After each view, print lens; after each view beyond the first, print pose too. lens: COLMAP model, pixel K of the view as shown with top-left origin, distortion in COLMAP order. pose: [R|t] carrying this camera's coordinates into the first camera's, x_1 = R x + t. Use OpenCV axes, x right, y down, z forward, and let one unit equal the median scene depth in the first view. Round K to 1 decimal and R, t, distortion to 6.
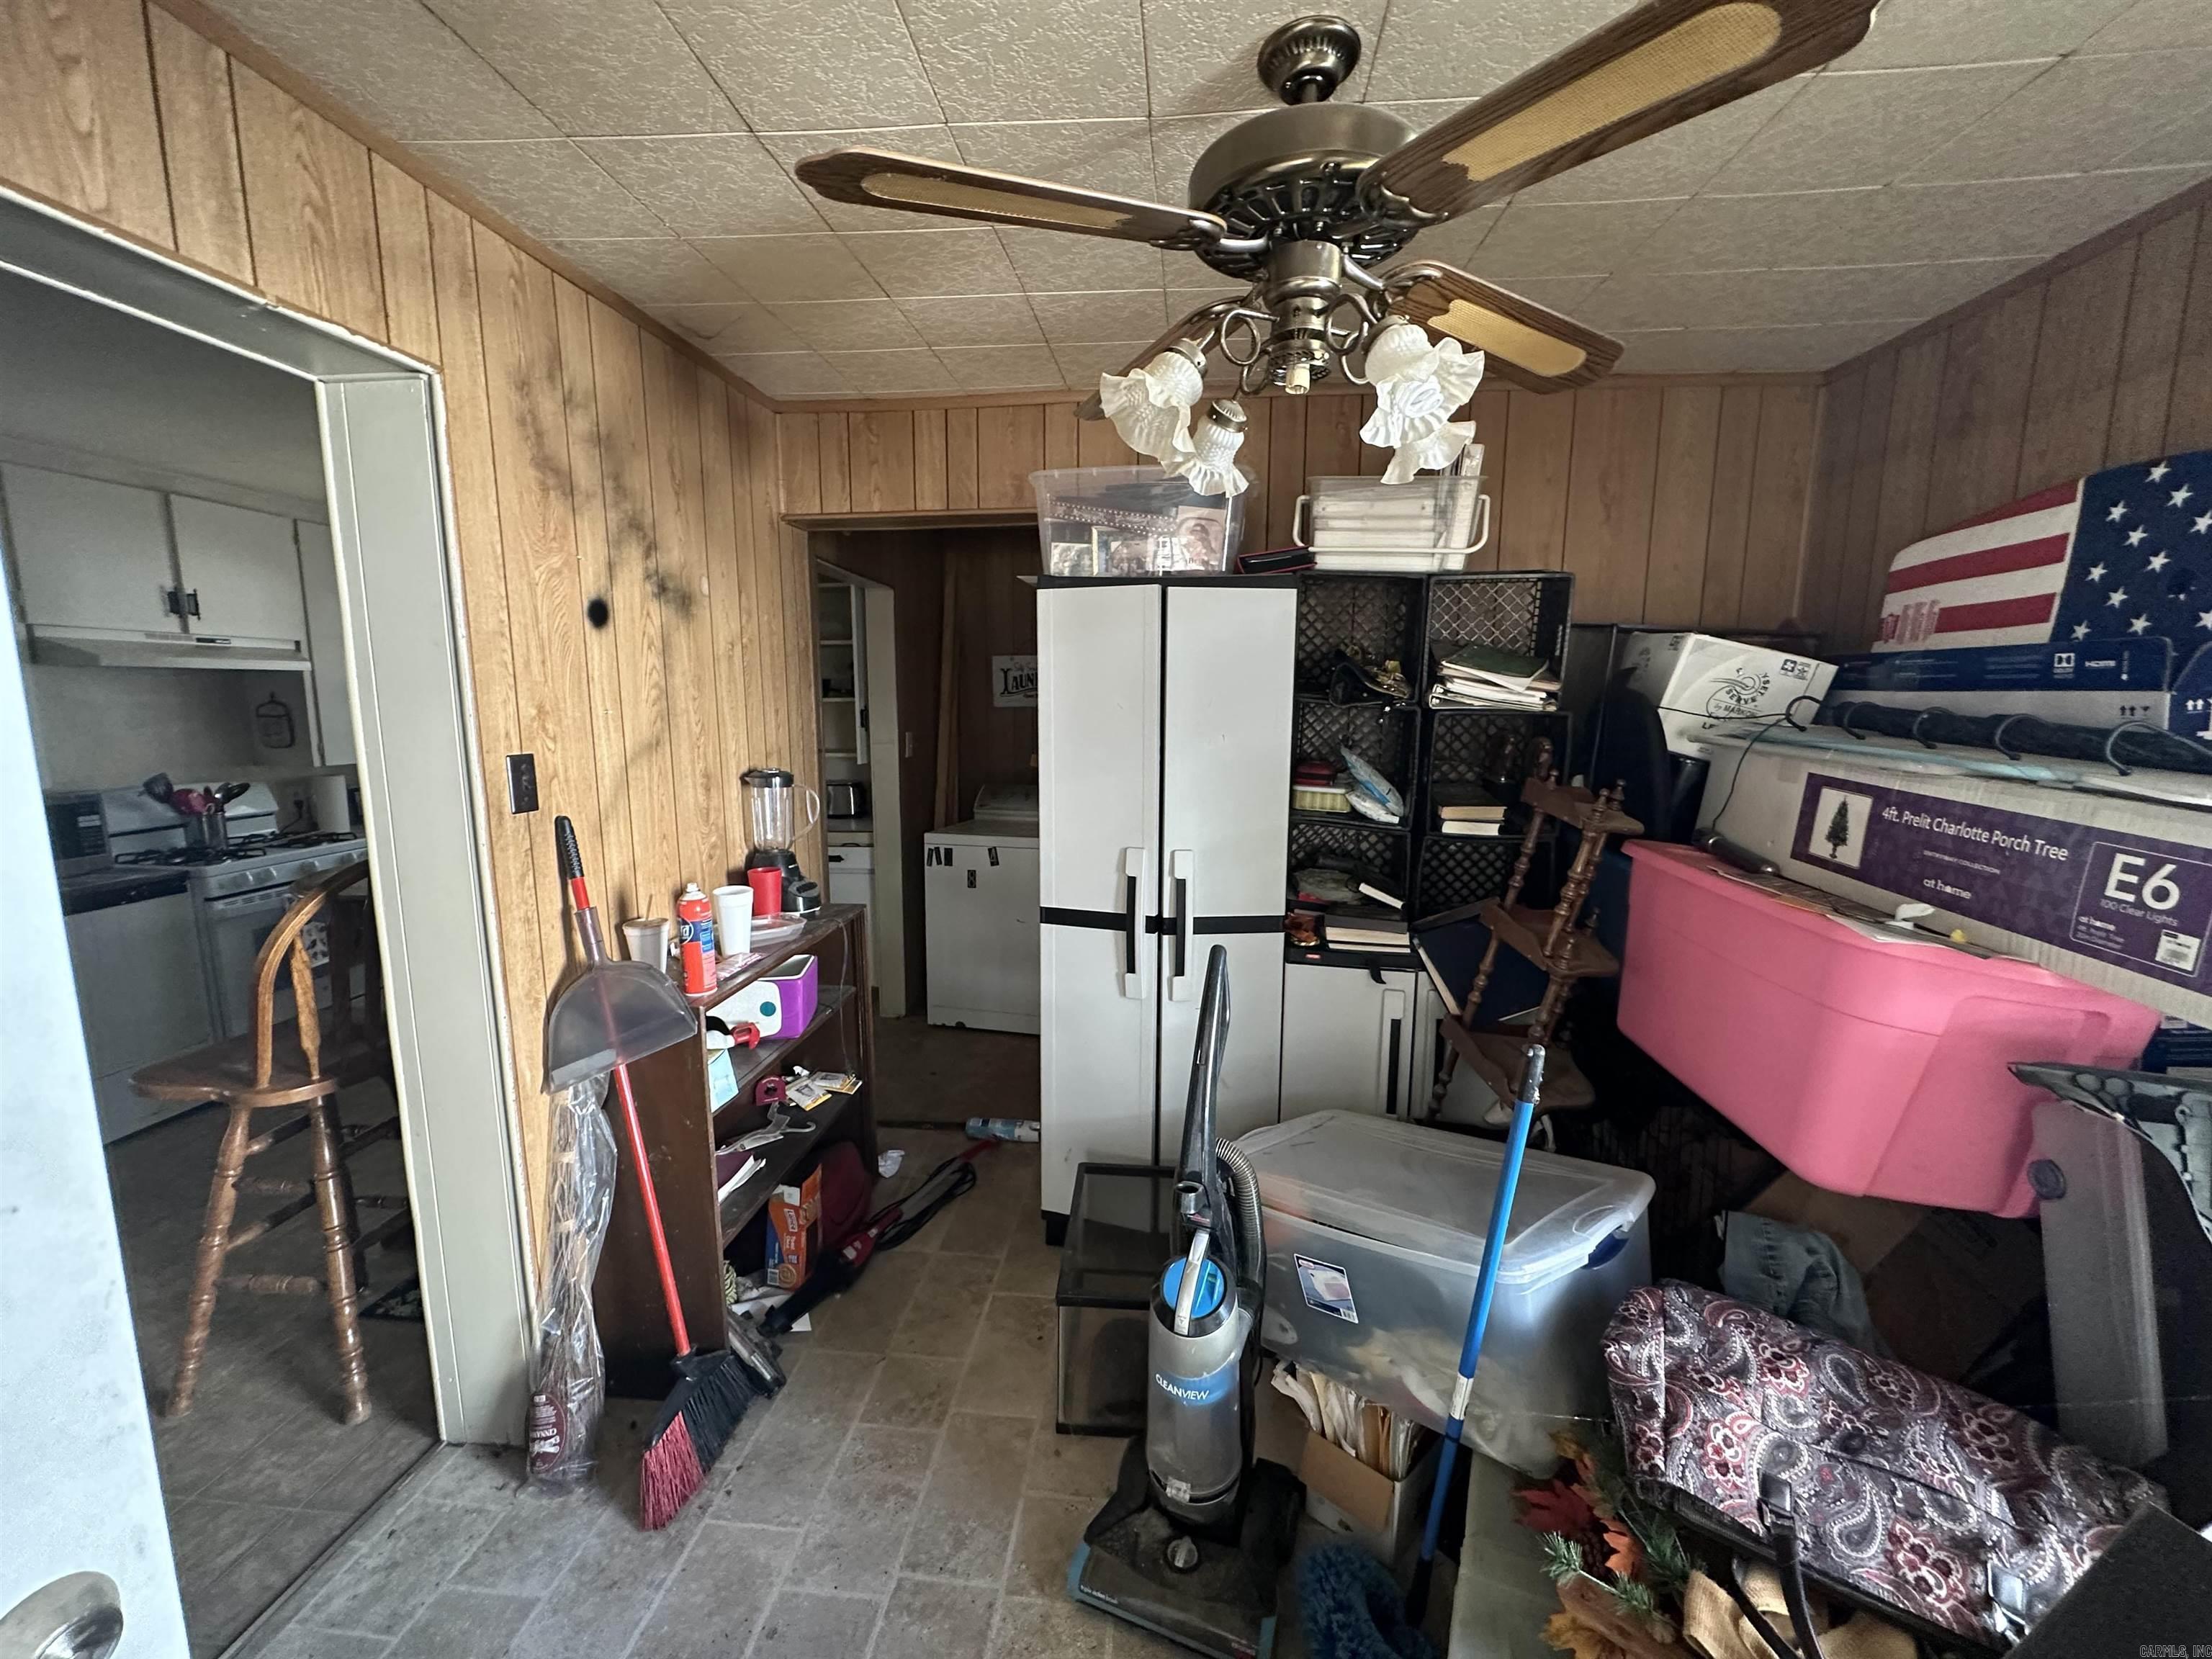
lens RADIAL K [[887.9, 0, 1111.9], [0, 887.9, 828.8], [0, 0, 1]] dist [-0.002434, 0.000279]
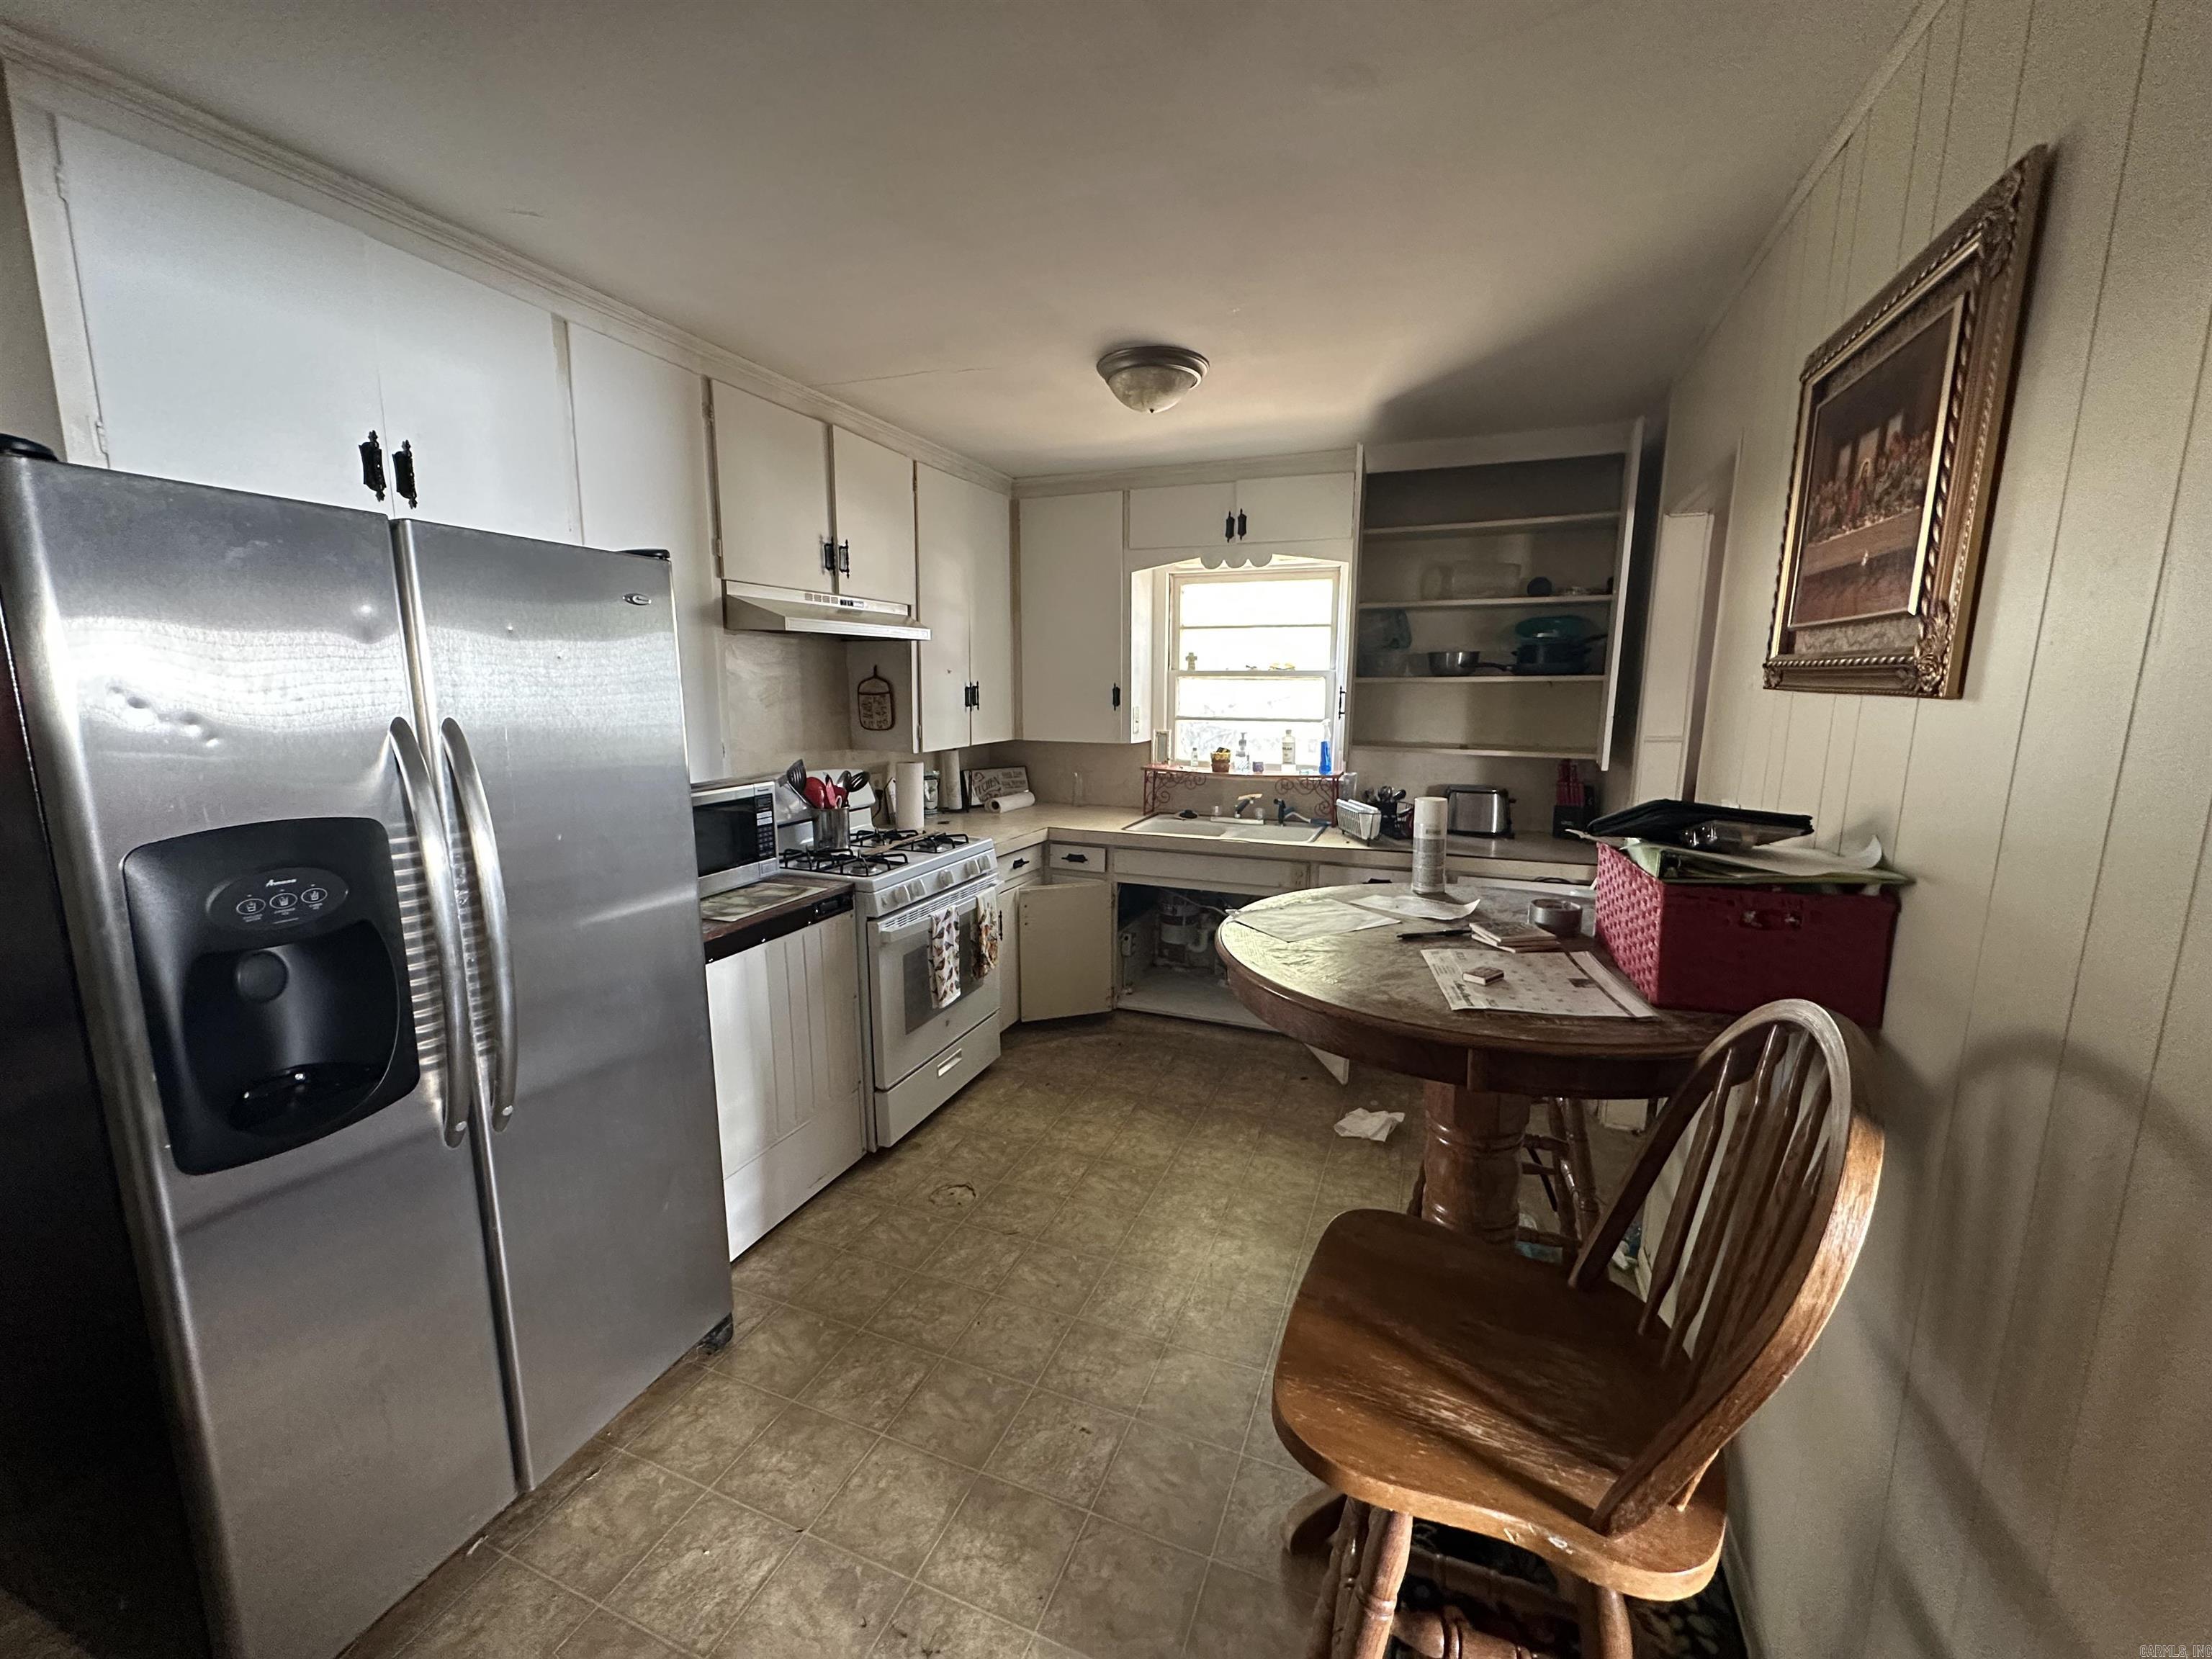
lens RADIAL K [[887.9, 0, 1100.7], [0, 887.9, 828.9], [0, 0, 1]] dist [-0.002434, 0.000279]
pose [[0.960303, 0.049895, -0.274461, -0.547210], [-0.045156, 0.998702, 0.023563, -0.028134], [0.275280, -0.010234, 0.961310, 0.252090]]
